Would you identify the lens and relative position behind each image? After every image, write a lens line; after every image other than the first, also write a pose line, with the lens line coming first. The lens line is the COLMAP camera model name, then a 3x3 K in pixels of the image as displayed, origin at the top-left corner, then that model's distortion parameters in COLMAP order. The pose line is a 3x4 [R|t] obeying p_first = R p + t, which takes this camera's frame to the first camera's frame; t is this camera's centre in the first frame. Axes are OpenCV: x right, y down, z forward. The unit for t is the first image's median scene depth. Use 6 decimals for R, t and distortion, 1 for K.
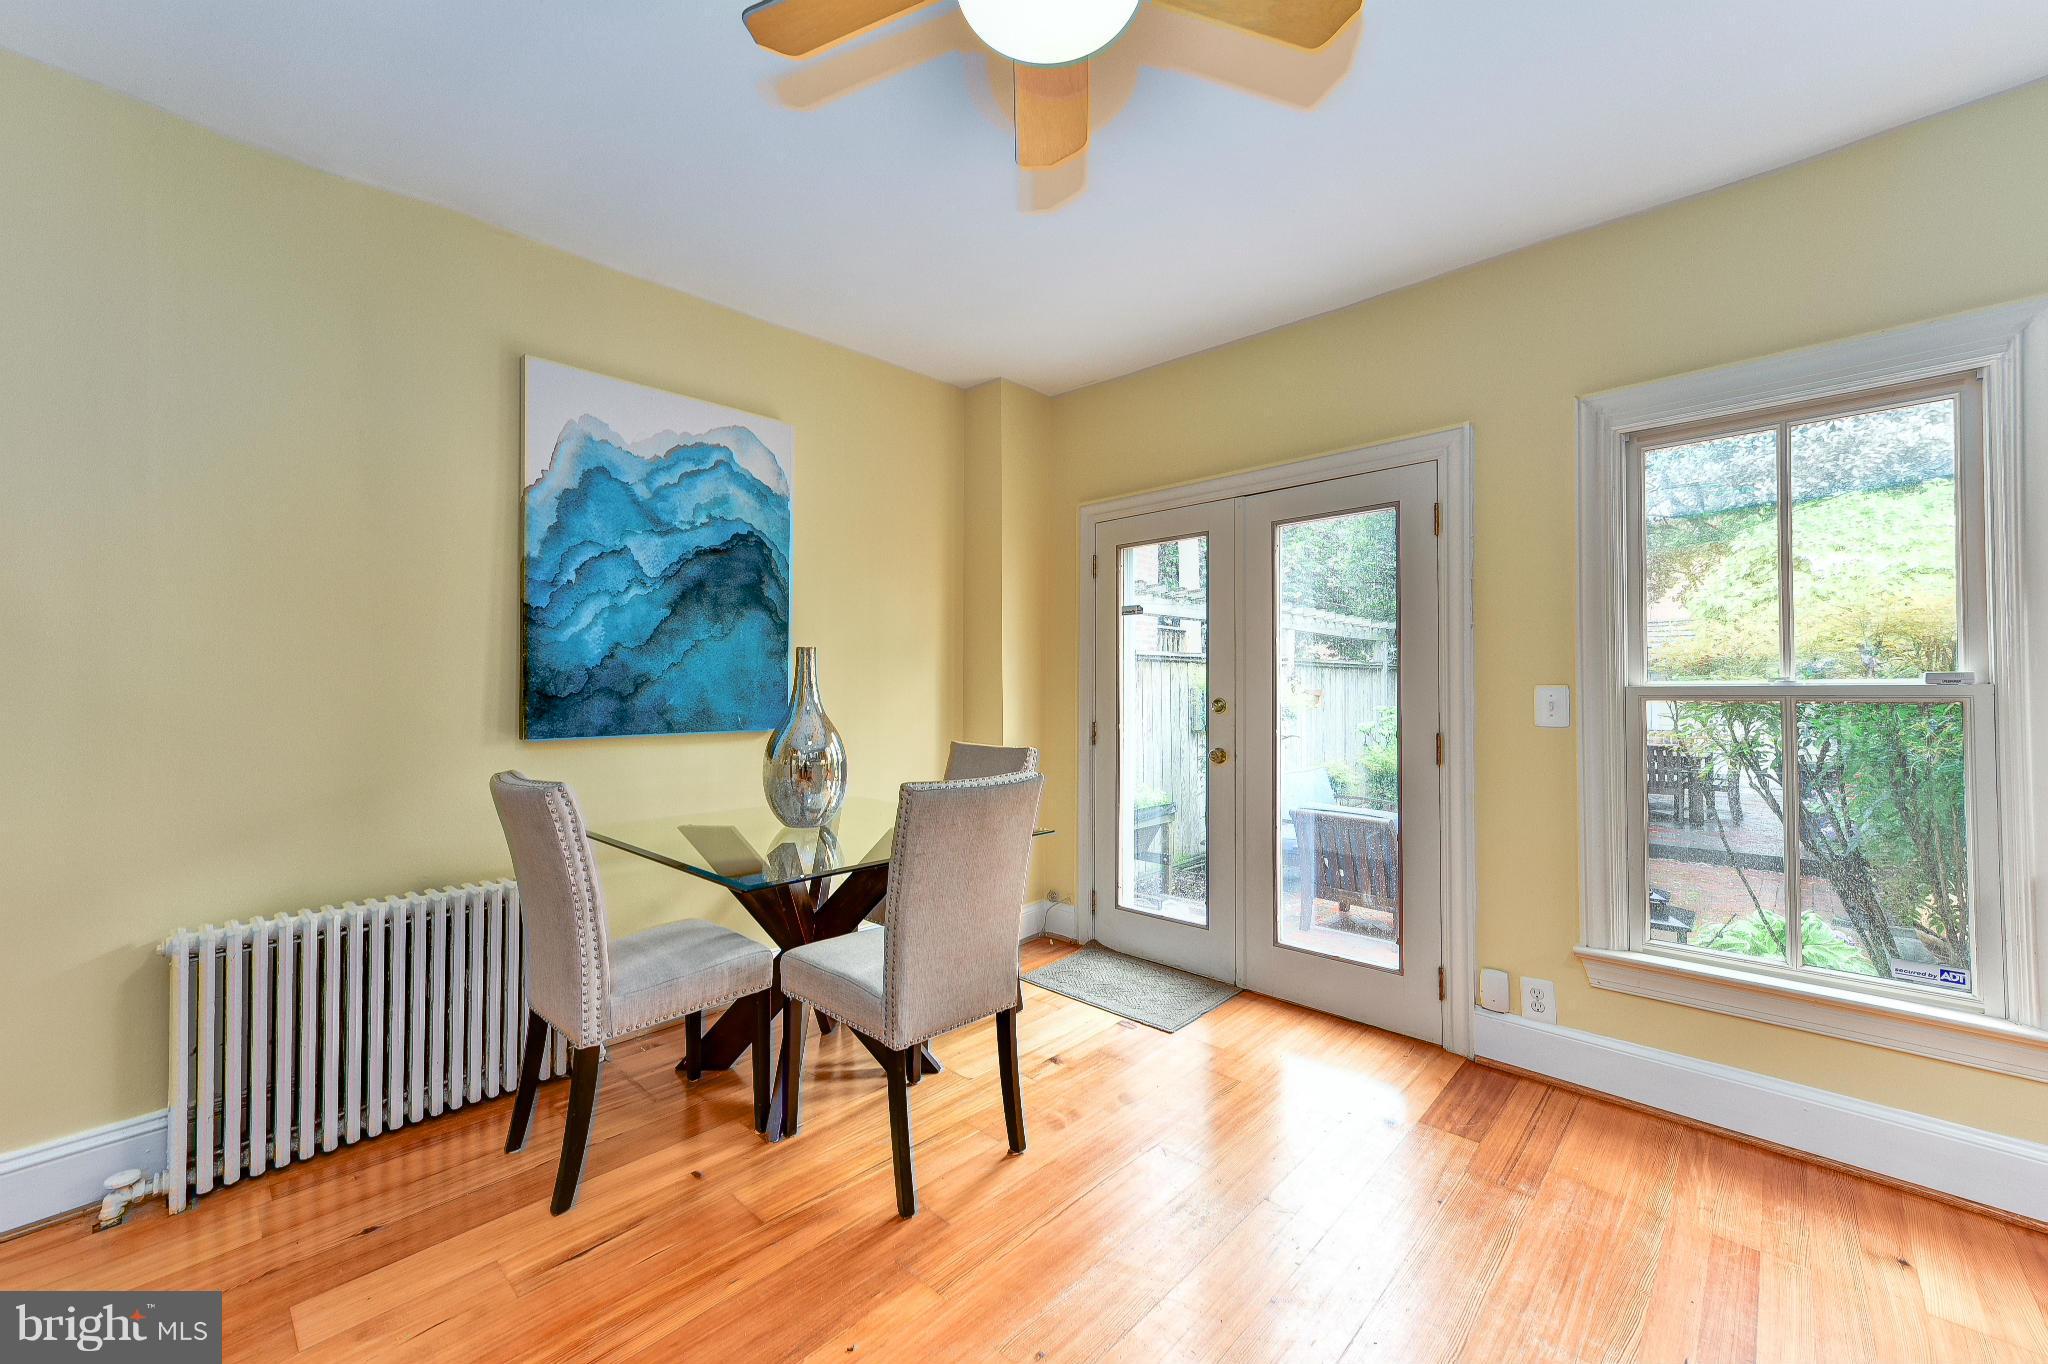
lens RADIAL K [[795.7, 0, 1019.7], [0, 795.7, 684.5], [0, 0, 1]] dist [0.014401, -0.000014]
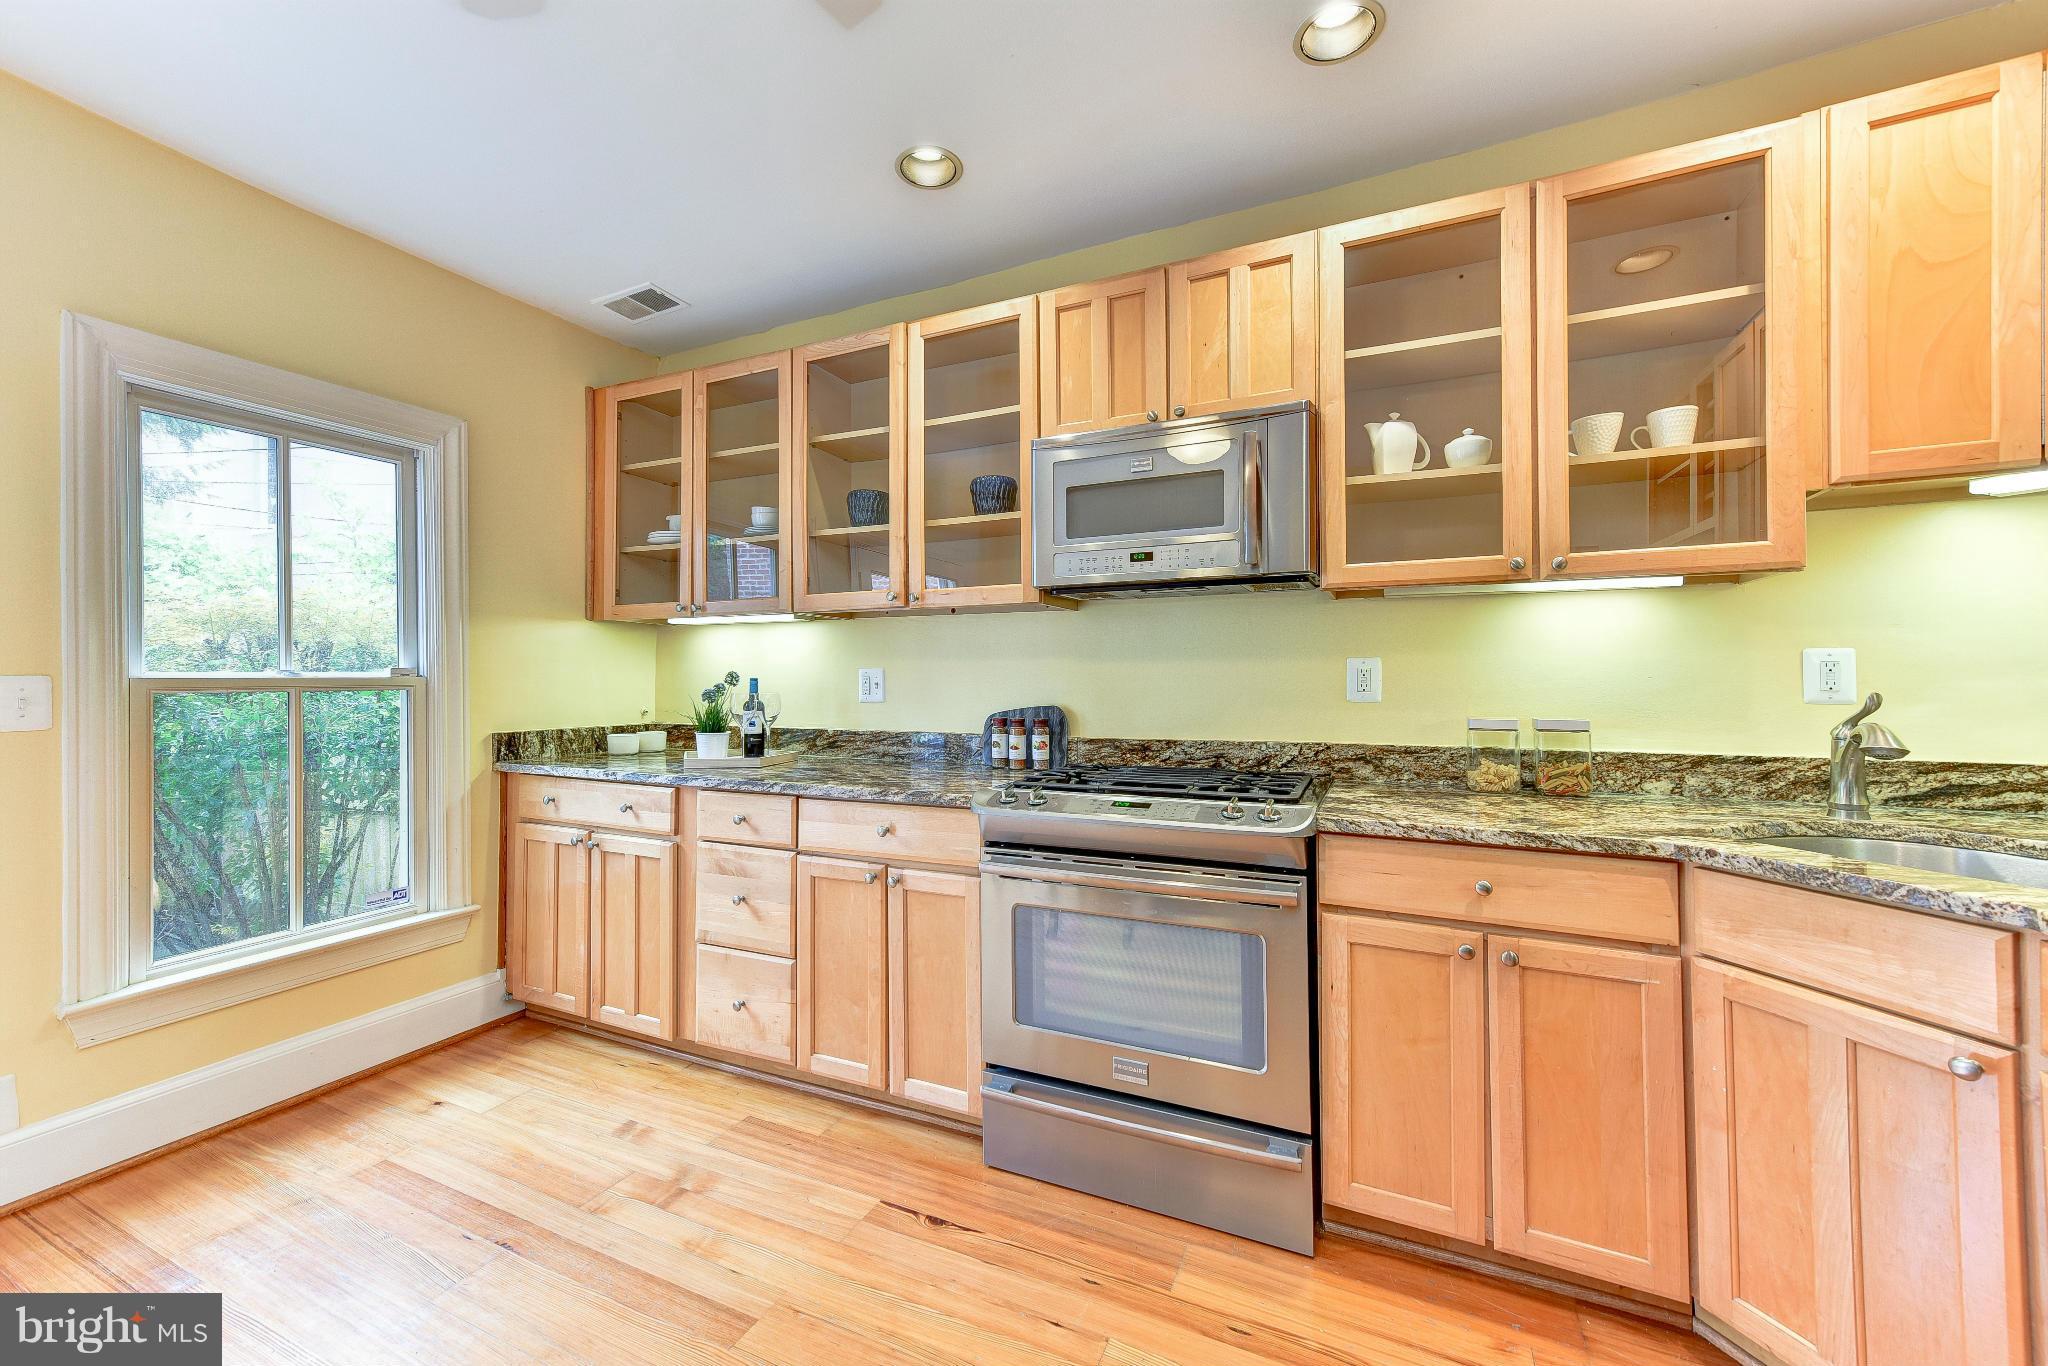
lens RADIAL K [[800.8, 0, 1010.4], [0, 800.8, 669.8], [0, 0, 1]] dist [0.014771, 0.000099]
pose [[-0.307235, 0.013452, 0.951539, -0.322917], [-0.003012, 0.999881, -0.015108, 0.003088], [-0.951629, -0.007507, -0.307158, 0.326640]]
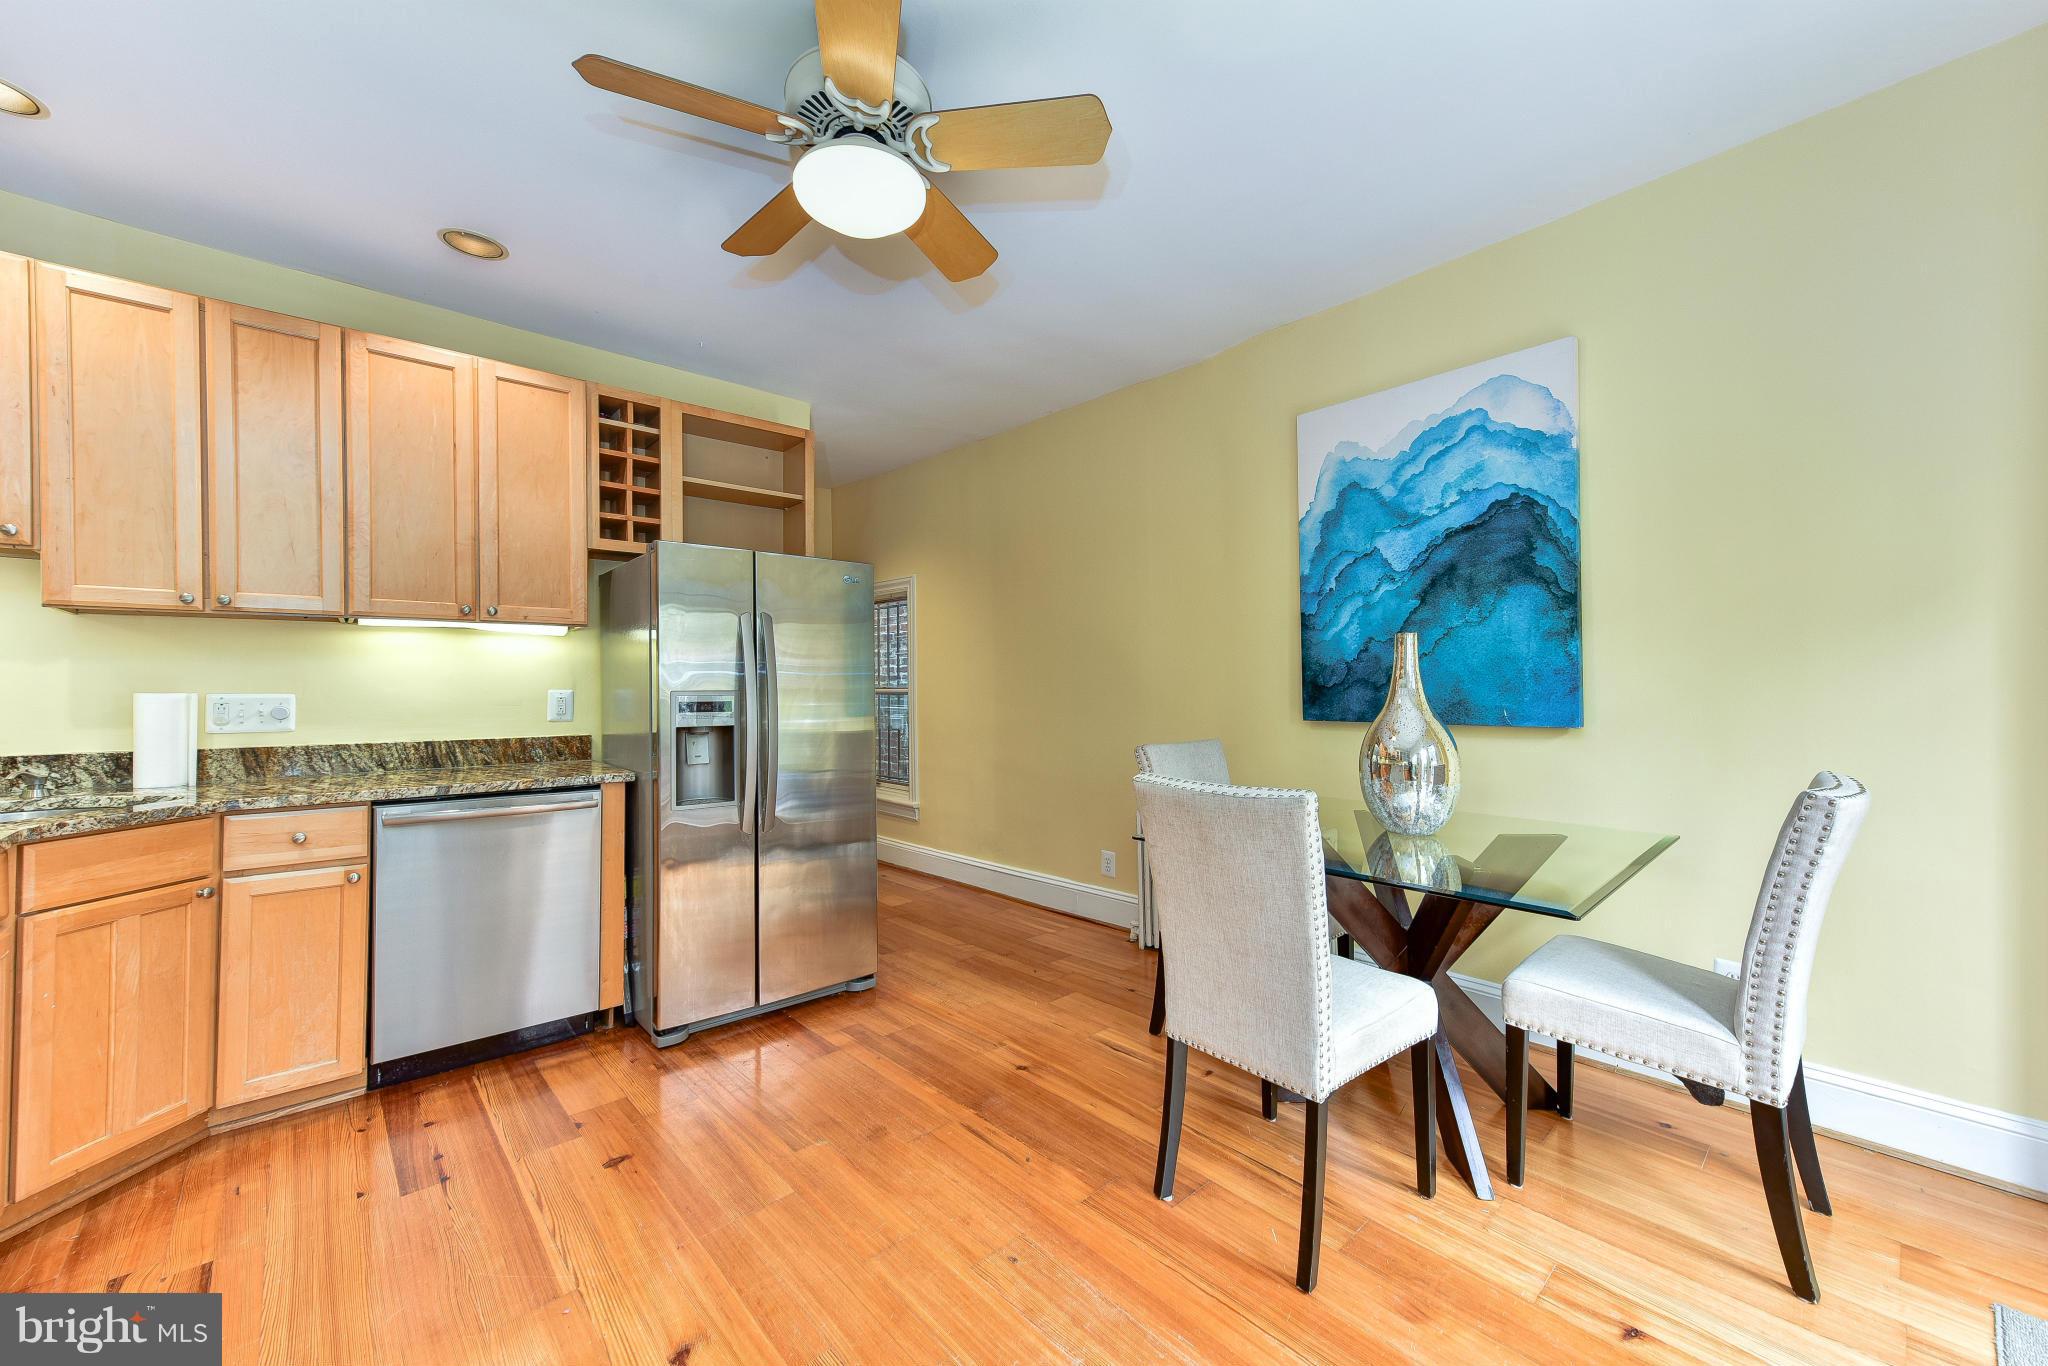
lens RADIAL K [[795.7, 0, 1019.7], [0, 795.7, 685.5], [0, 0, 1]] dist [0.014401, -0.000014]
pose [[-0.084124, 0.004251, -0.996446, 0.621758], [0.013722, 0.999901, 0.003107, 0.003357], [0.996361, -0.013412, -0.084174, 0.607178]]
